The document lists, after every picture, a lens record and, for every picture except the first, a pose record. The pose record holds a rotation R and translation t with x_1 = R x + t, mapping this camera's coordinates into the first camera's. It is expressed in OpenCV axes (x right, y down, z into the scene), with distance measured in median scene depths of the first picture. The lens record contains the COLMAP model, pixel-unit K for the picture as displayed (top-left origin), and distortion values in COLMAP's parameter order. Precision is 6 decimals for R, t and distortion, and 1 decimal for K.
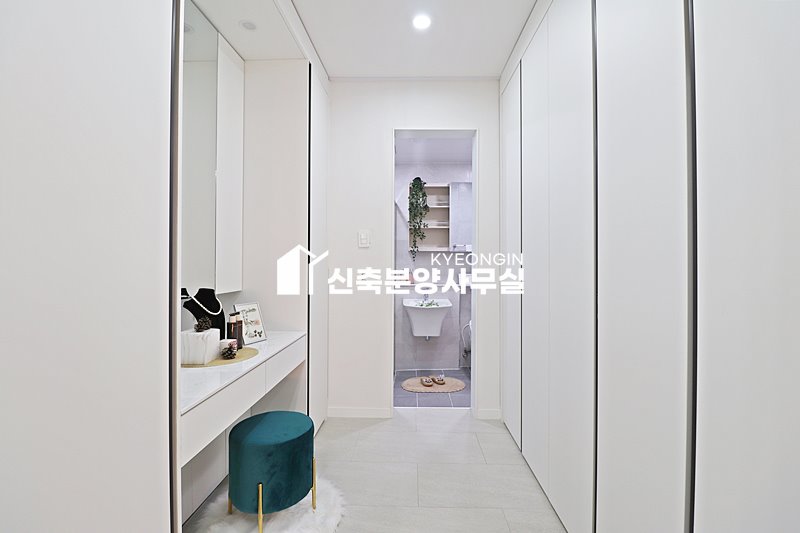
lens RADIAL K [[371.4, 0, 396.6], [0, 371.4, 264.2], [0, 0, 1]] dist [0.000120, -0.011456]
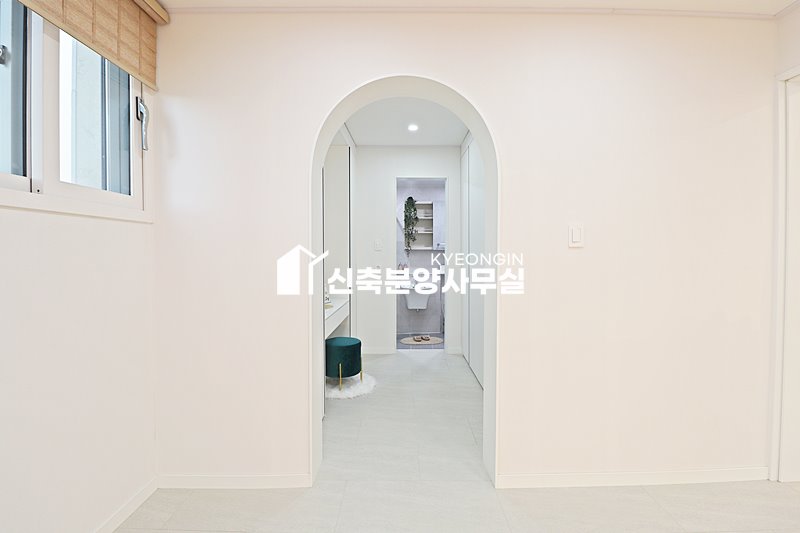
lens RADIAL K [[371.4, 0, 403.9], [0, 371.4, 260.9], [0, 0, 1]] dist [0.000120, -0.011456]
pose [[0.999153, -0.005065, 0.040834, -0.027235], [0.004336, 0.999830, 0.017933, -0.017779], [-0.040917, -0.017740, 0.999005, -0.416943]]
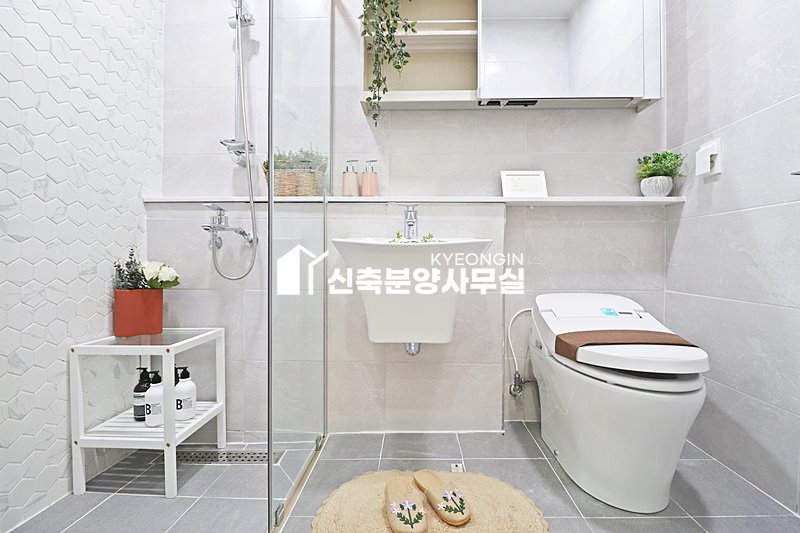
lens RADIAL K [[371.4, 0, 400.7], [0, 371.4, 267.8], [0, 0, 1]] dist [0.000120, -0.011456]
pose [[0.999995, -0.001344, 0.002816, 0.068996], [0.001264, 0.999596, 0.028379, 0.114391], [-0.002853, -0.028375, 0.999593, 0.649766]]
